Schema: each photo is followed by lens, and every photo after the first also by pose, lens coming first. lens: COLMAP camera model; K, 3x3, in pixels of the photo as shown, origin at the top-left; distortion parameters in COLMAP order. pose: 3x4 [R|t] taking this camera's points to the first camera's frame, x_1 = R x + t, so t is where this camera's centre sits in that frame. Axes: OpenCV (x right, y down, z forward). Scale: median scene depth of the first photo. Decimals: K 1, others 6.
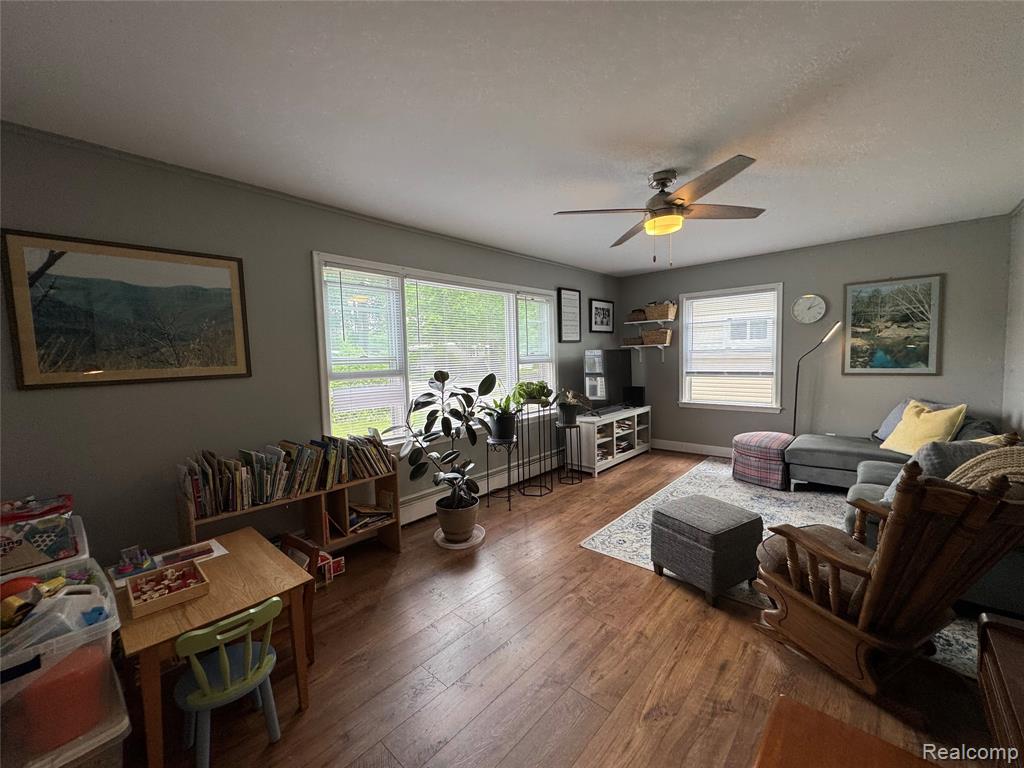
lens RADIAL K [[408.7, 0, 512.3], [0, 408.7, 385.6], [0, 0, 1]] dist [-0.002567, 0.000102]
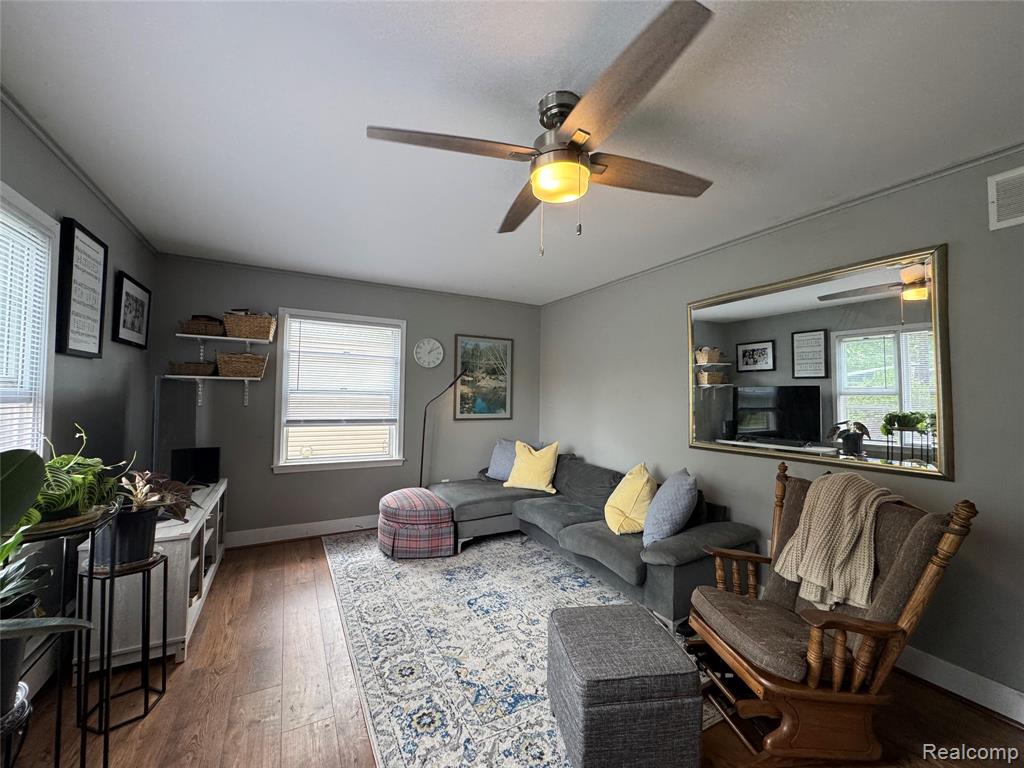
lens RADIAL K [[408.7, 0, 512.9], [0, 408.7, 383.5], [0, 0, 1]] dist [-0.002567, 0.000102]
pose [[0.326369, 0.064448, 0.943043, -0.133078], [0.044781, 0.995499, -0.083531, -0.027722], [-0.944181, 0.069492, 0.322014, 0.549136]]
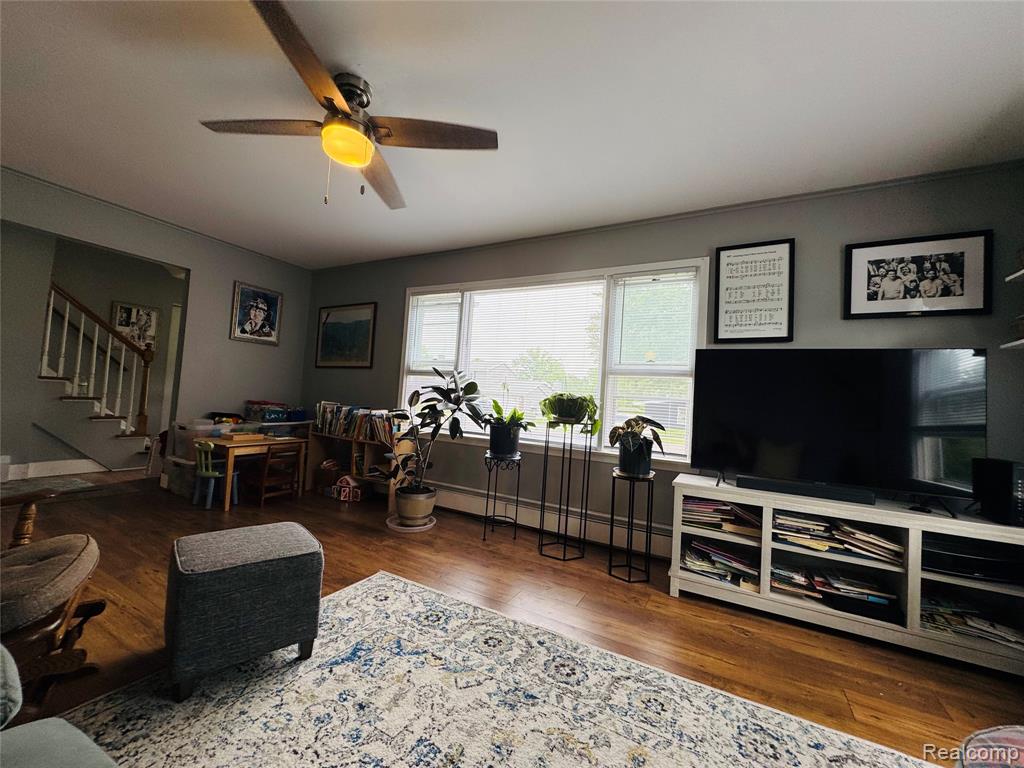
lens RADIAL K [[408.7, 0, 513.0], [0, 408.7, 386.6], [0, 0, 1]] dist [-0.002567, 0.000102]
pose [[0.230081, 0.005313, -0.973157, 0.721963], [-0.141258, 0.989577, -0.027994, 0.011024], [0.962865, 0.143907, 0.228433, 0.731760]]
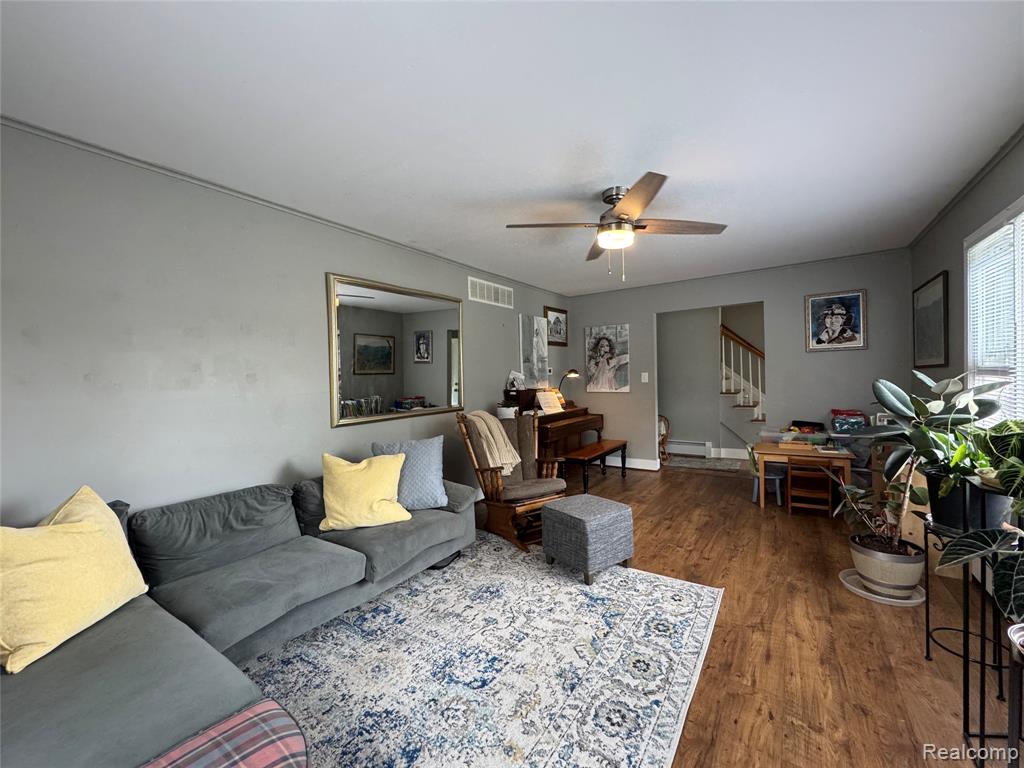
lens RADIAL K [[408.7, 0, 511.8], [0, 408.7, 384.9], [0, 0, 1]] dist [-0.002567, 0.000102]
pose [[-0.989900, 0.056379, -0.130076, 0.484176], [0.043900, 0.994327, 0.096885, -0.087791], [0.134800, 0.090196, -0.986759, 1.240123]]
